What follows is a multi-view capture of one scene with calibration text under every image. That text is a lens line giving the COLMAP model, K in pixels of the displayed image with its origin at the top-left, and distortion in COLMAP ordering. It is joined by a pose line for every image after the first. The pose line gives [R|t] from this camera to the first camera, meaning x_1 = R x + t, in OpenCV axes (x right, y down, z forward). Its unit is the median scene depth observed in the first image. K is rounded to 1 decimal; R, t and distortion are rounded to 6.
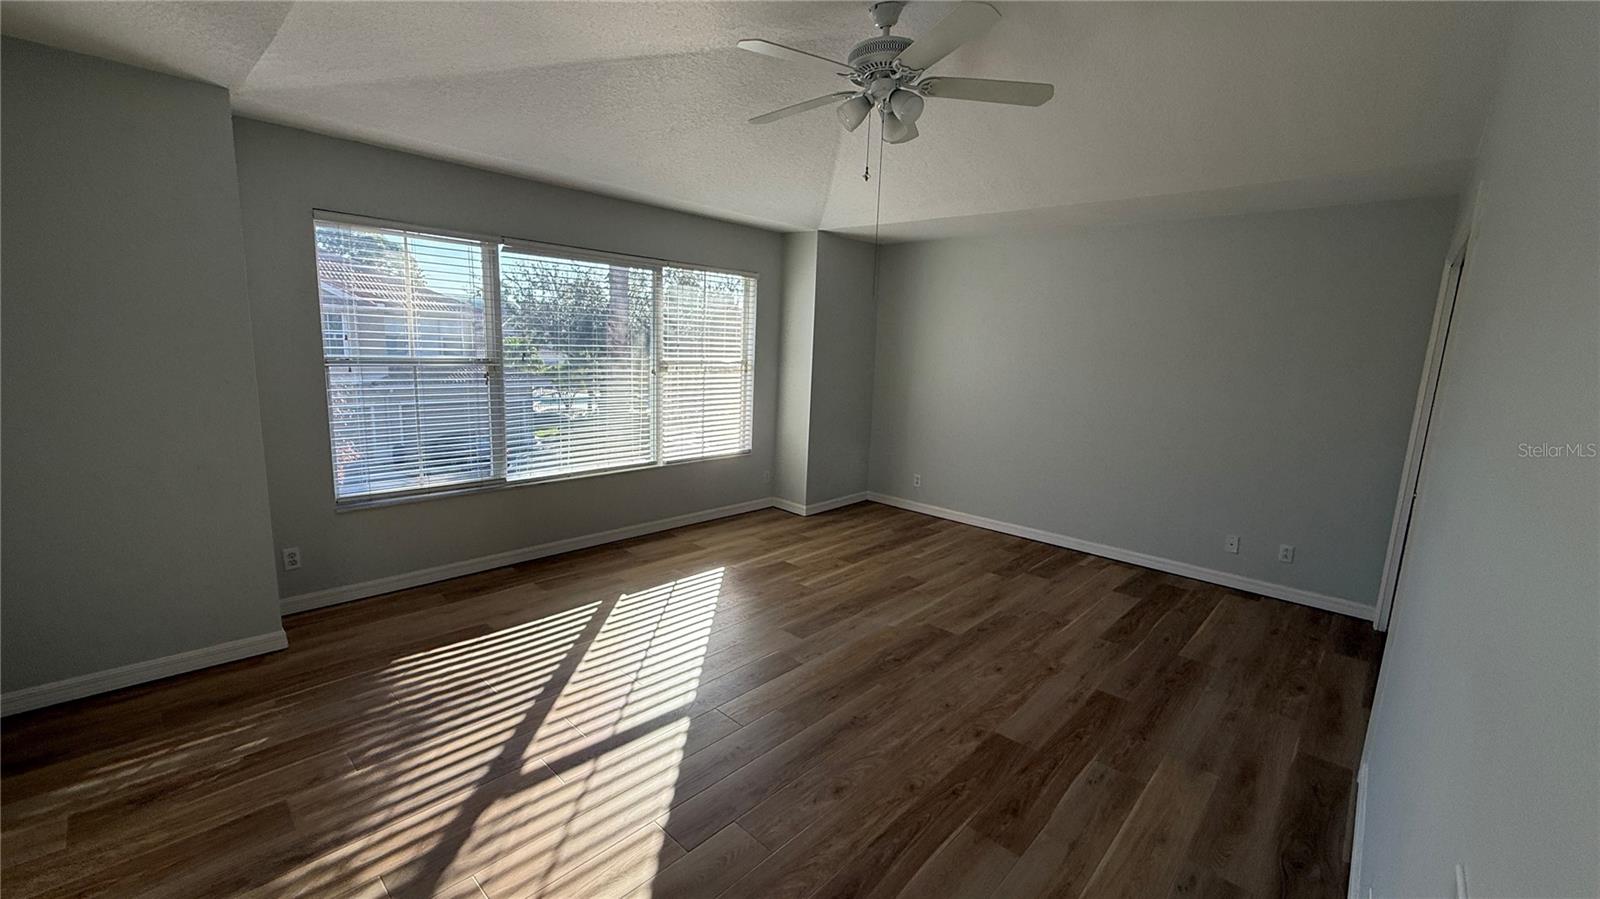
lens RADIAL K [[637.2, 0, 794.5], [0, 637.2, 447.2], [0, 0, 1]] dist [0.000697, 0.000076]
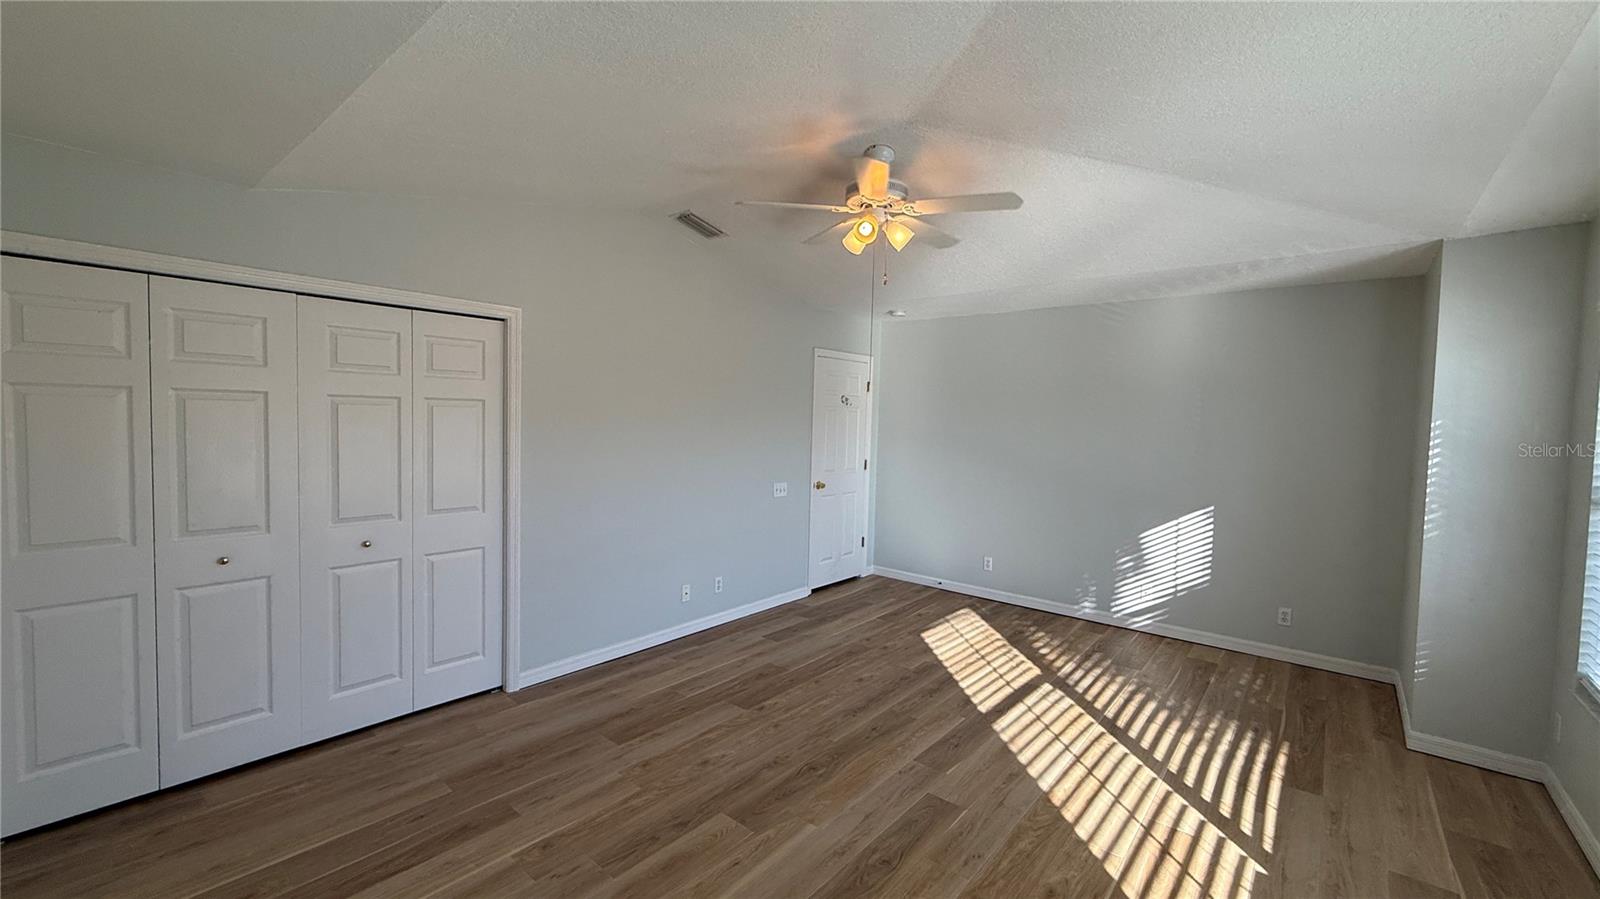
lens RADIAL K [[637.2, 0, 794.5], [0, 637.2, 447.2], [0, 0, 1]] dist [0.000697, 0.000076]
pose [[-0.997033, -0.057465, -0.051224, 0.279519], [-0.067163, 0.974517, 0.214023, -0.319245], [0.037620, 0.216828, -0.975485, 1.912663]]
